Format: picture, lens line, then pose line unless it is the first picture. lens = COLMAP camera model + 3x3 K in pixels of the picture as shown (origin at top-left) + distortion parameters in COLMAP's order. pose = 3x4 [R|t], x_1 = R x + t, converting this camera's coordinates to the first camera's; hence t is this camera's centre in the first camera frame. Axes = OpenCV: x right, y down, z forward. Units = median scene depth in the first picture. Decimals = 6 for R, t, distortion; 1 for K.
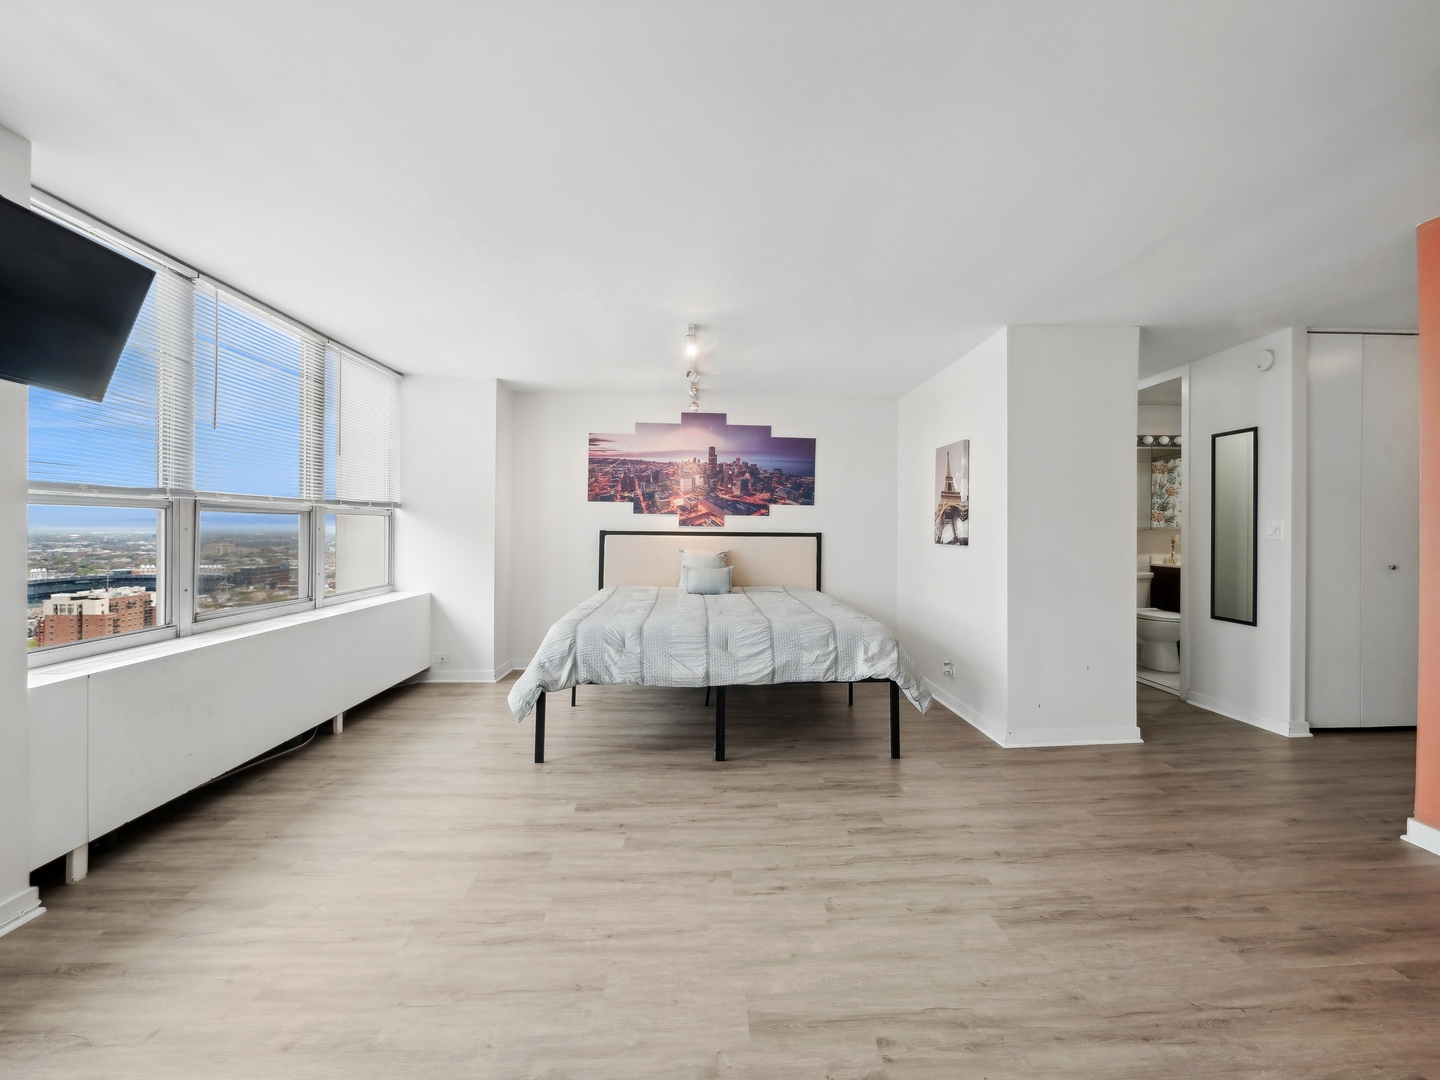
lens RADIAL K [[621.5, 0, 724.1], [0, 621.5, 527.1], [0, 0, 1]] dist [-0.004366, 0.000323]
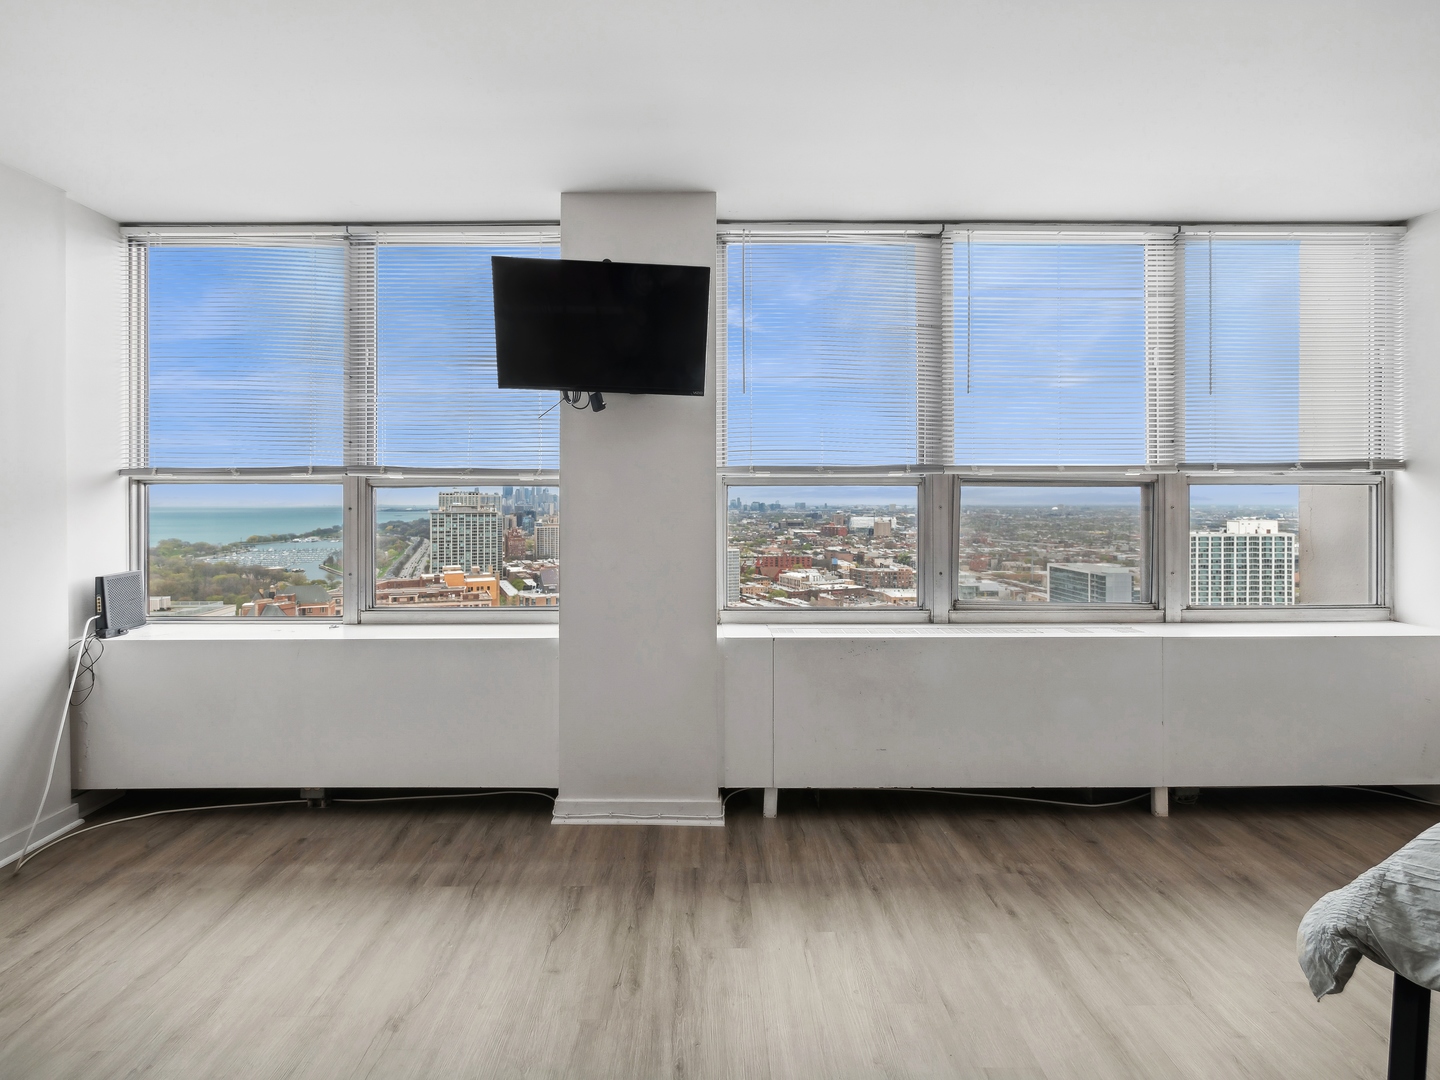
lens RADIAL K [[650.8, 0, 702.6], [0, 650.8, 498.6], [0, 0, 1]] dist [-0.002246, -0.000337]
pose [[-0.034260, -0.005831, -0.999396, 0.085249], [0.001747, 0.999981, -0.005895, -0.003211], [0.999411, -0.001947, -0.034250, 0.511258]]
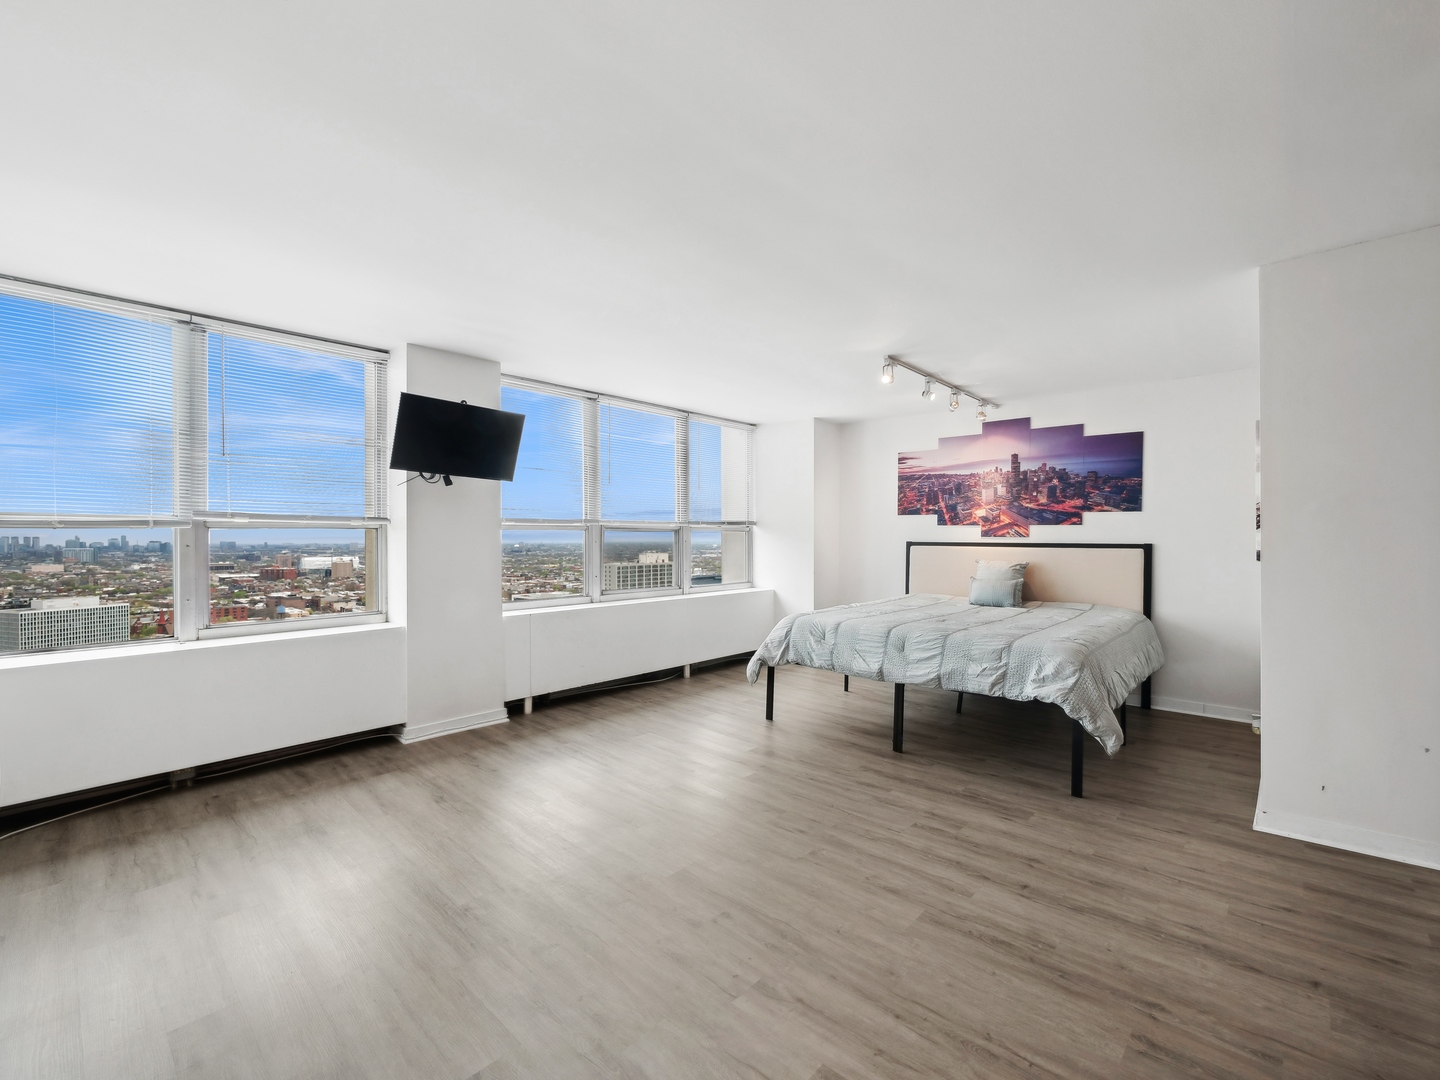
lens RADIAL K [[621.5, 0, 724.1], [0, 621.5, 527.1], [0, 0, 1]] dist [-0.004366, 0.000323]
pose [[0.702772, -0.017899, -0.711190, 0.488030], [0.006249, 0.999800, -0.018988, -0.001424], [0.711387, 0.008900, 0.702744, 0.008327]]
